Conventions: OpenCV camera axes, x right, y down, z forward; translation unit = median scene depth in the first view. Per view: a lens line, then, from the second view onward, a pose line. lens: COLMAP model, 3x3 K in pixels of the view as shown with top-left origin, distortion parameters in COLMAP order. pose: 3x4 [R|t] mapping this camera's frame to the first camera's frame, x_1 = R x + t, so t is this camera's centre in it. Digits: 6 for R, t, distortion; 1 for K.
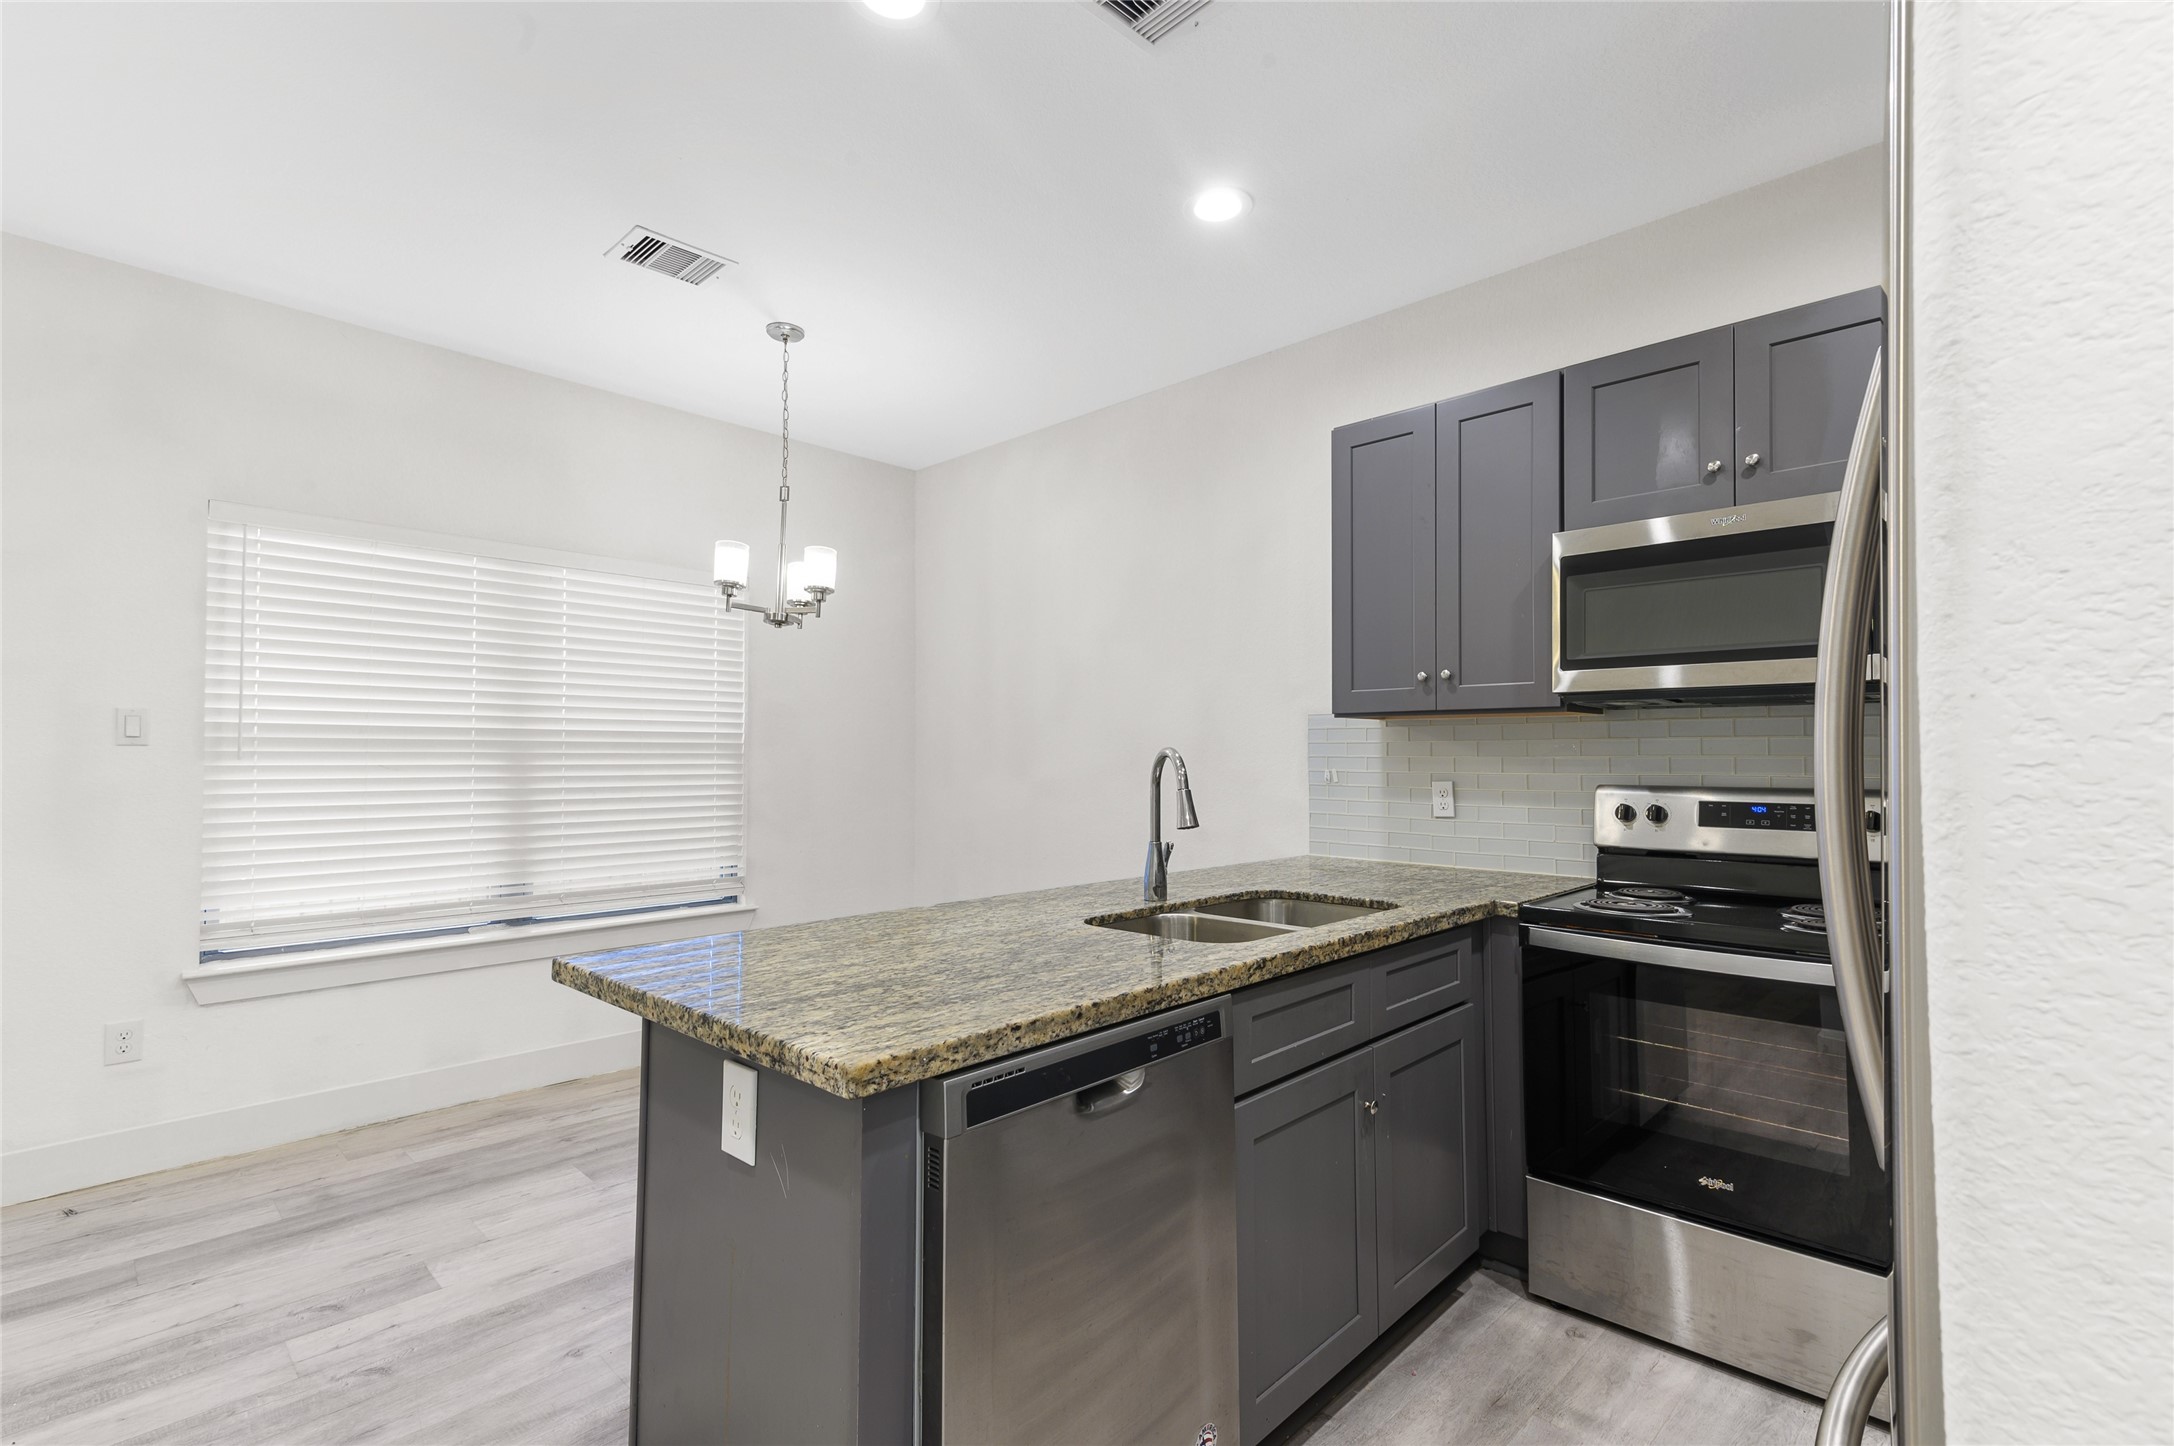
lens RADIAL K [[992.7, 0, 1071.2], [0, 992.7, 723.7], [0, 0, 1]] dist [0.035855, -0.008896]
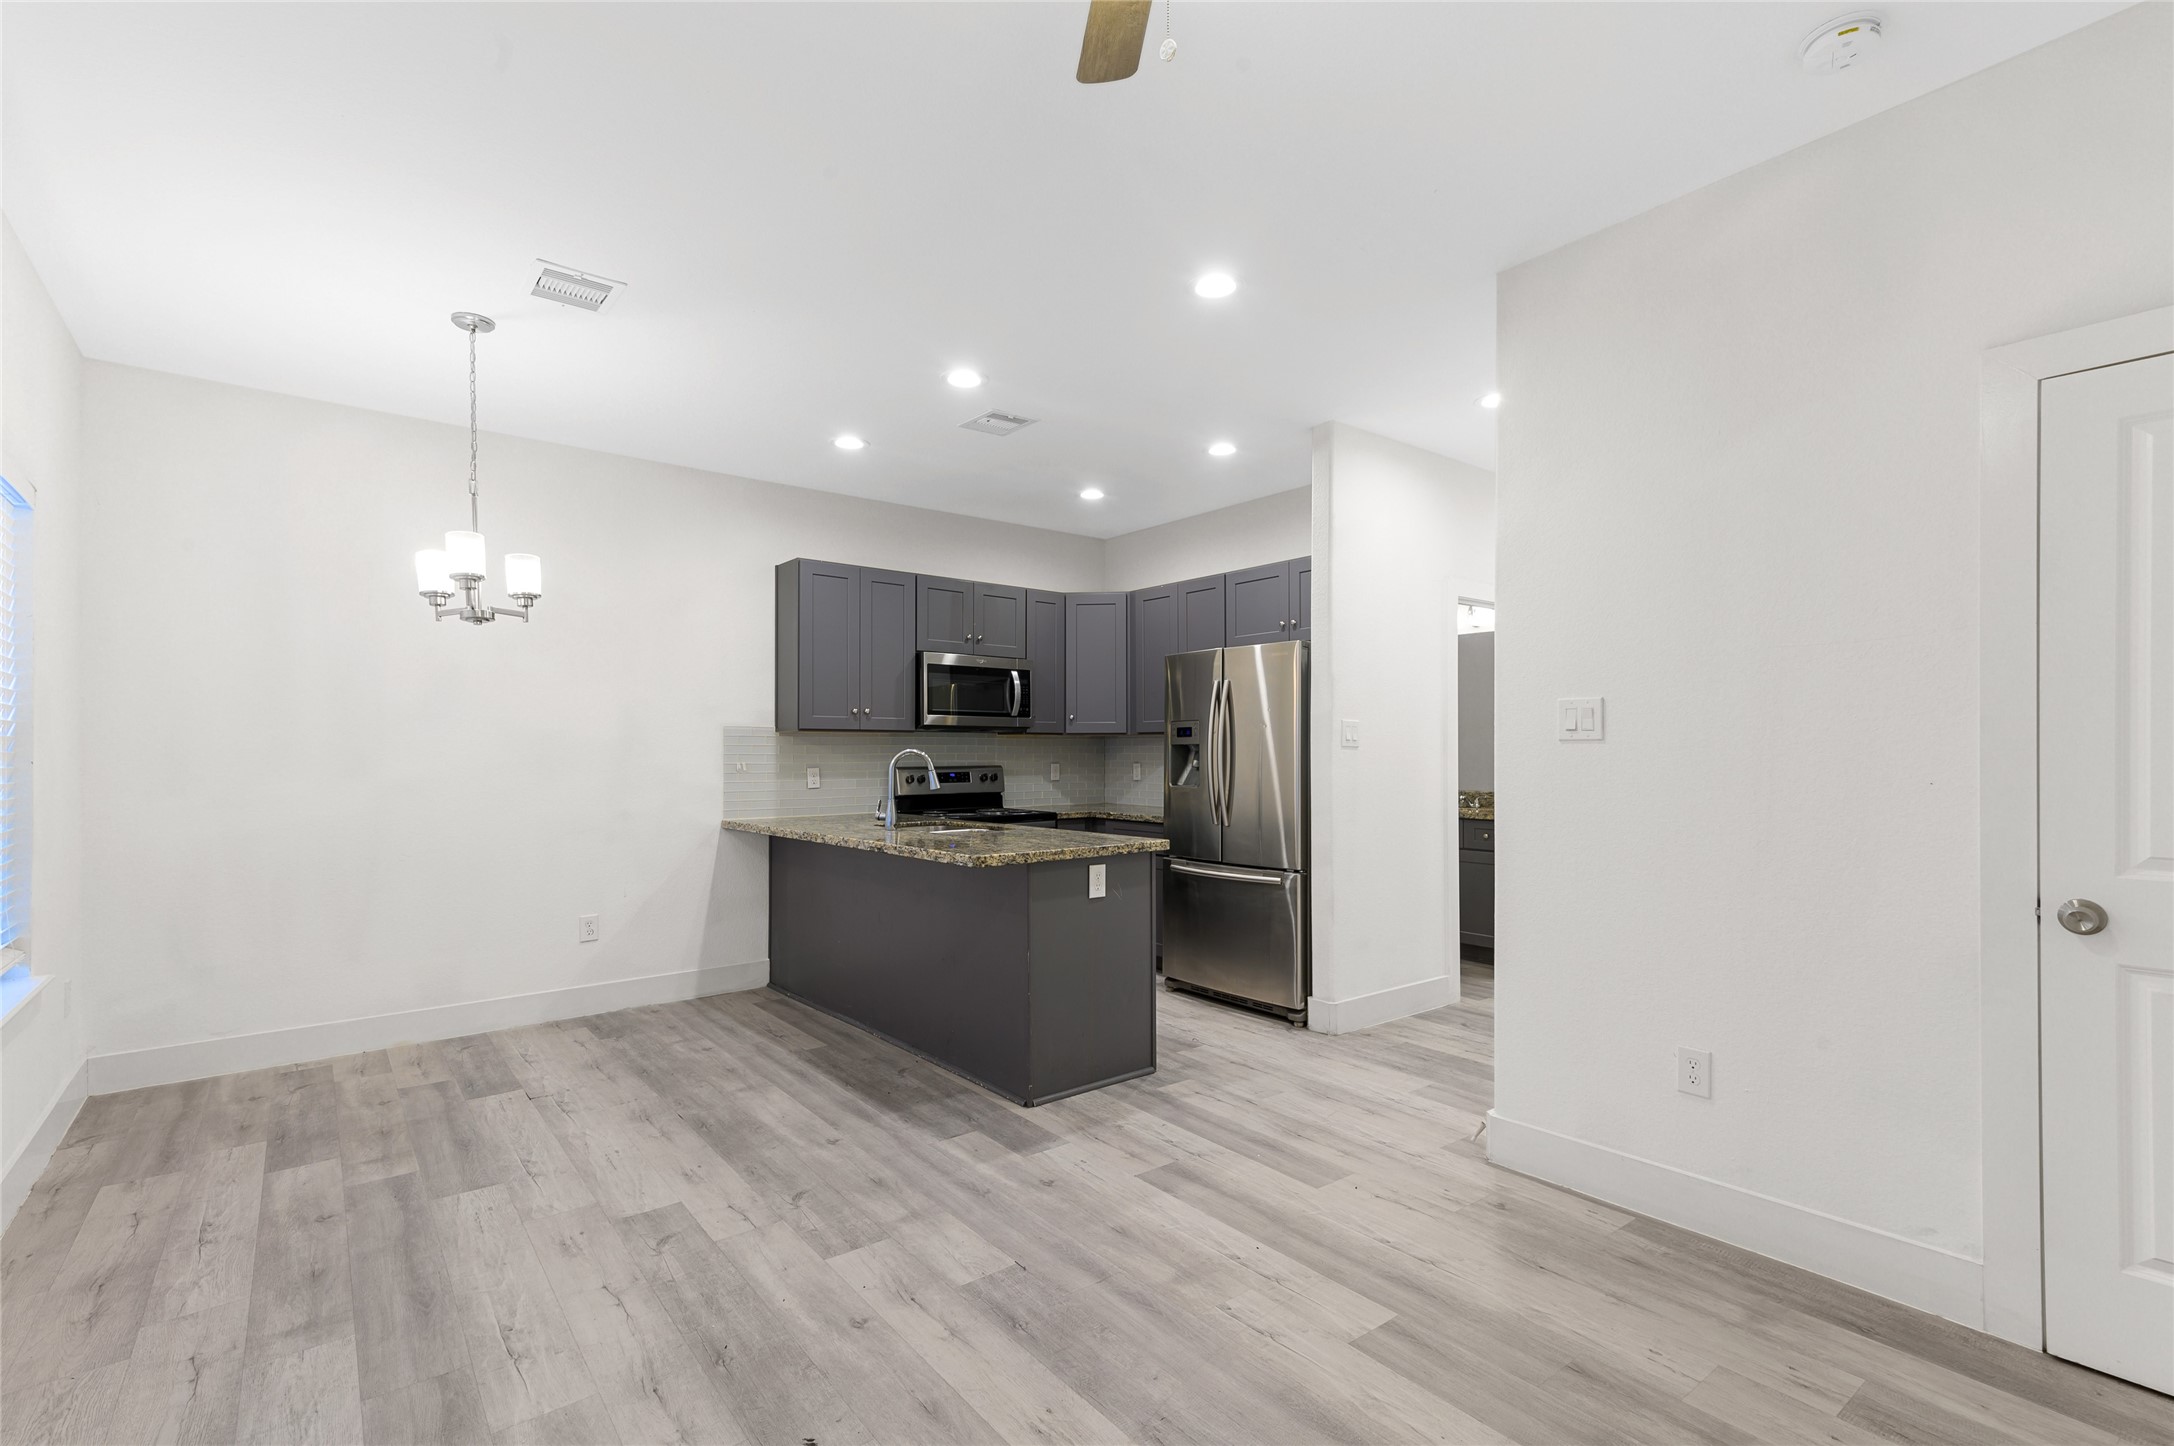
lens RADIAL K [[992.7, 0, 1103.5], [0, 992.7, 733.6], [0, 0, 1]] dist [0.035855, -0.008896]
pose [[0.110418, 0.018797, 0.993708, -1.281178], [-0.027447, 0.999497, -0.015857, 0.010141], [-0.993506, -0.025524, 0.110878, 0.284751]]
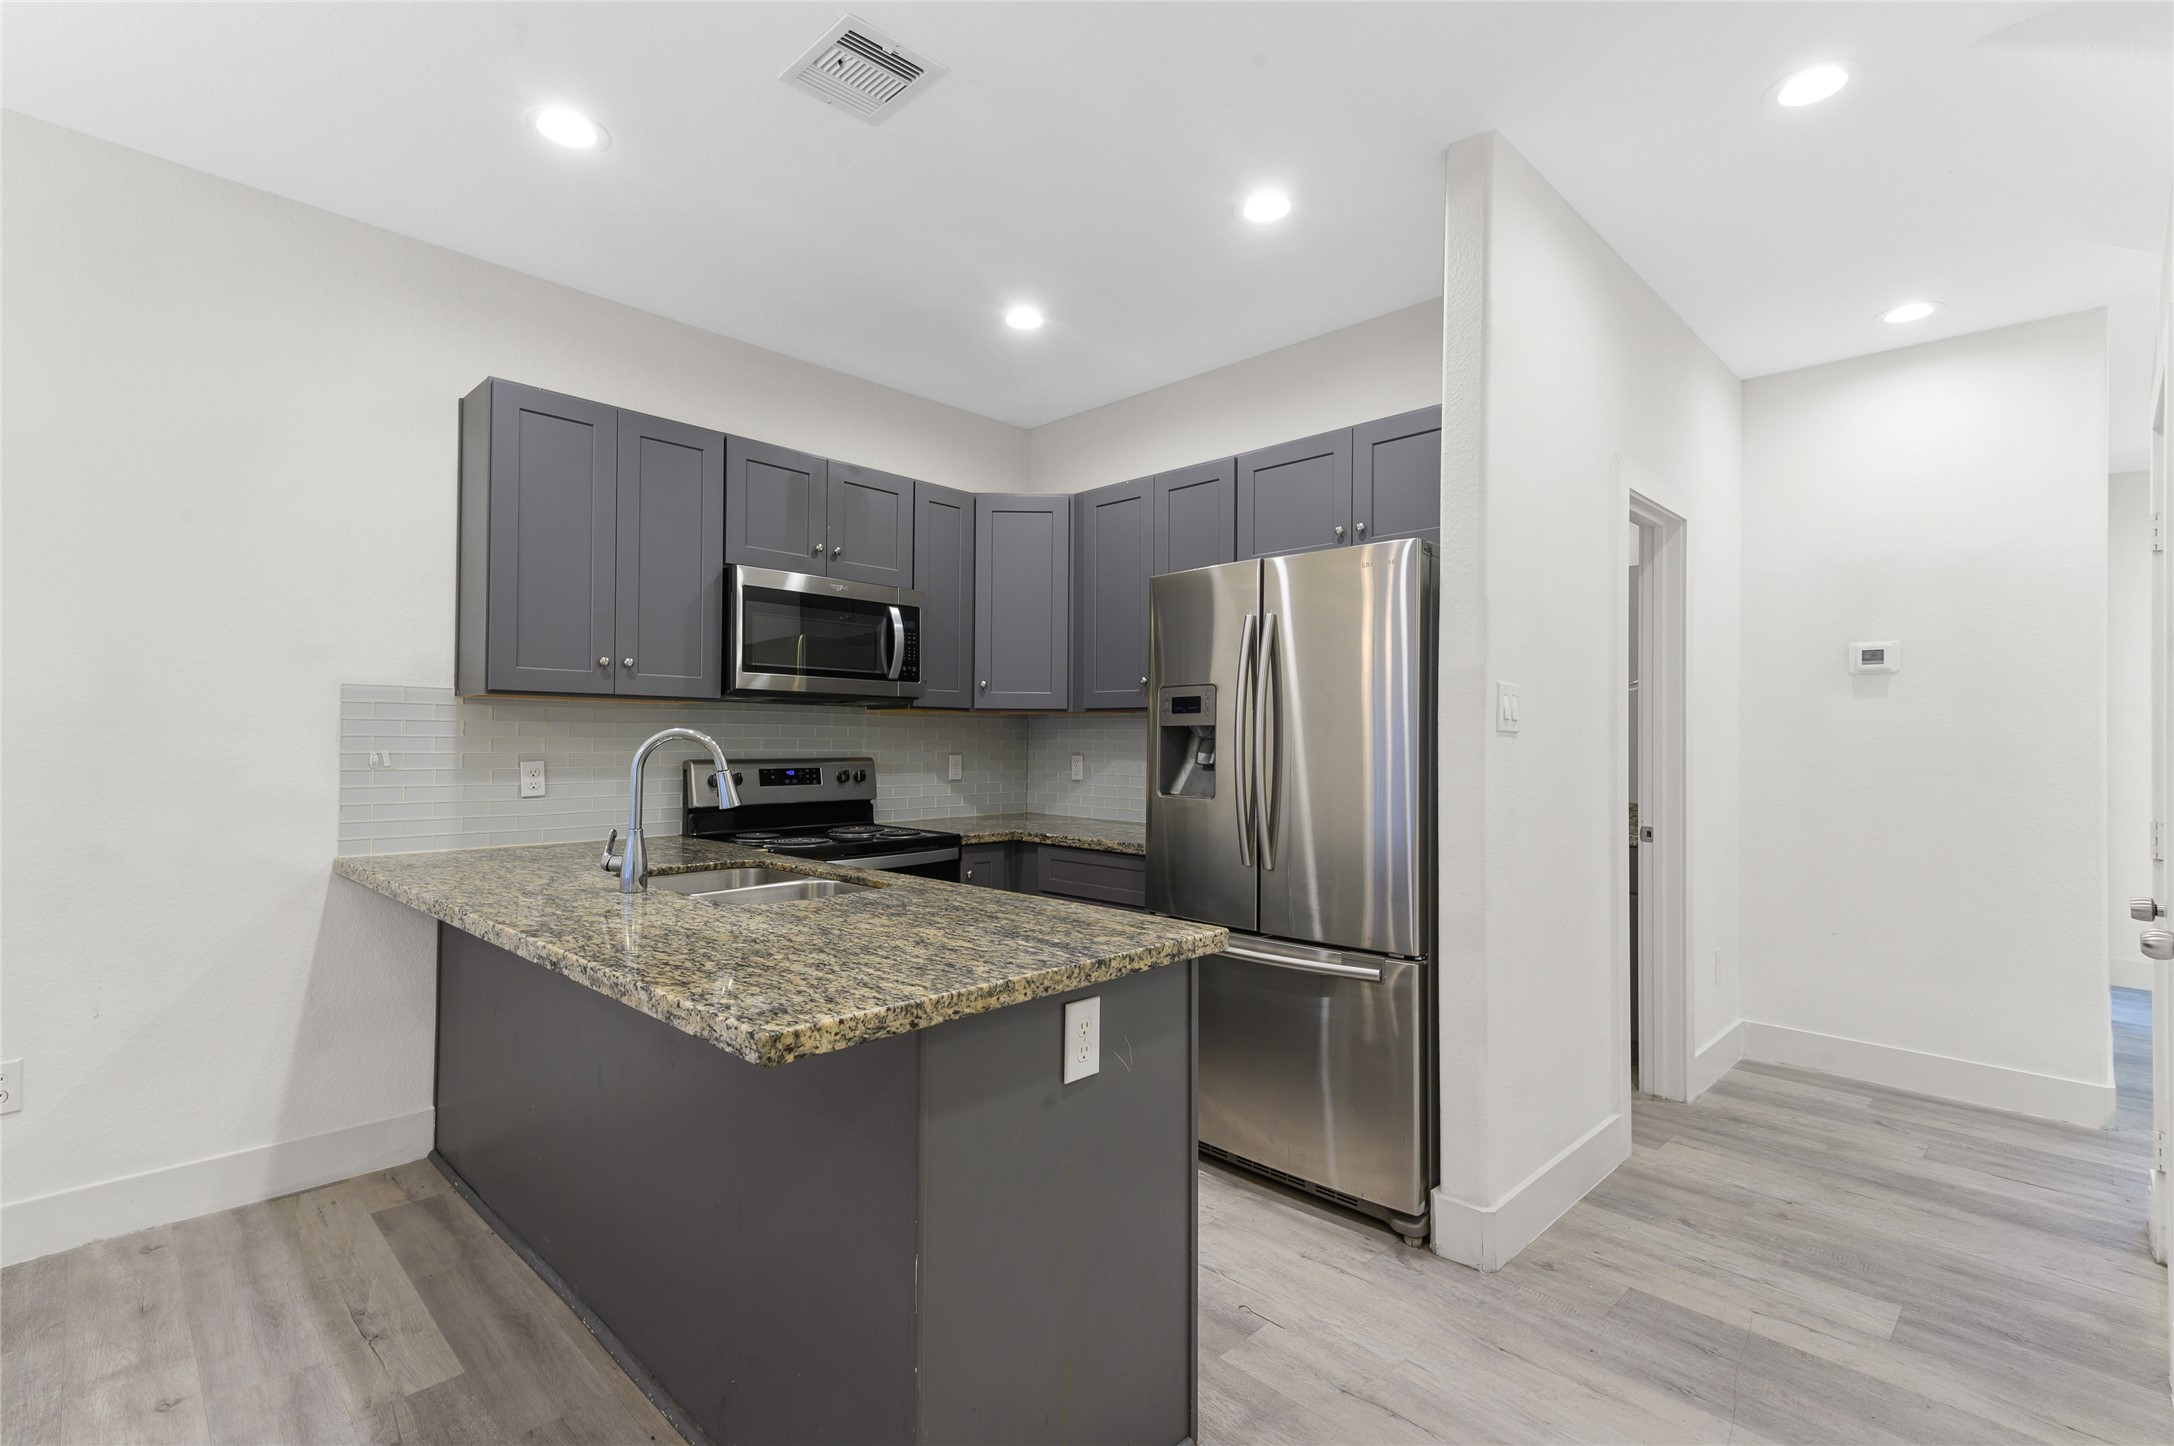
lens RADIAL K [[992.7, 0, 1096.7], [0, 992.7, 728.6], [0, 0, 1]] dist [0.035855, -0.008896]
pose [[0.000921, 0.012284, 0.999924, -0.624385], [-0.037119, 0.999236, -0.012241, 0.015389], [-0.999310, -0.037105, 0.001377, 0.413797]]
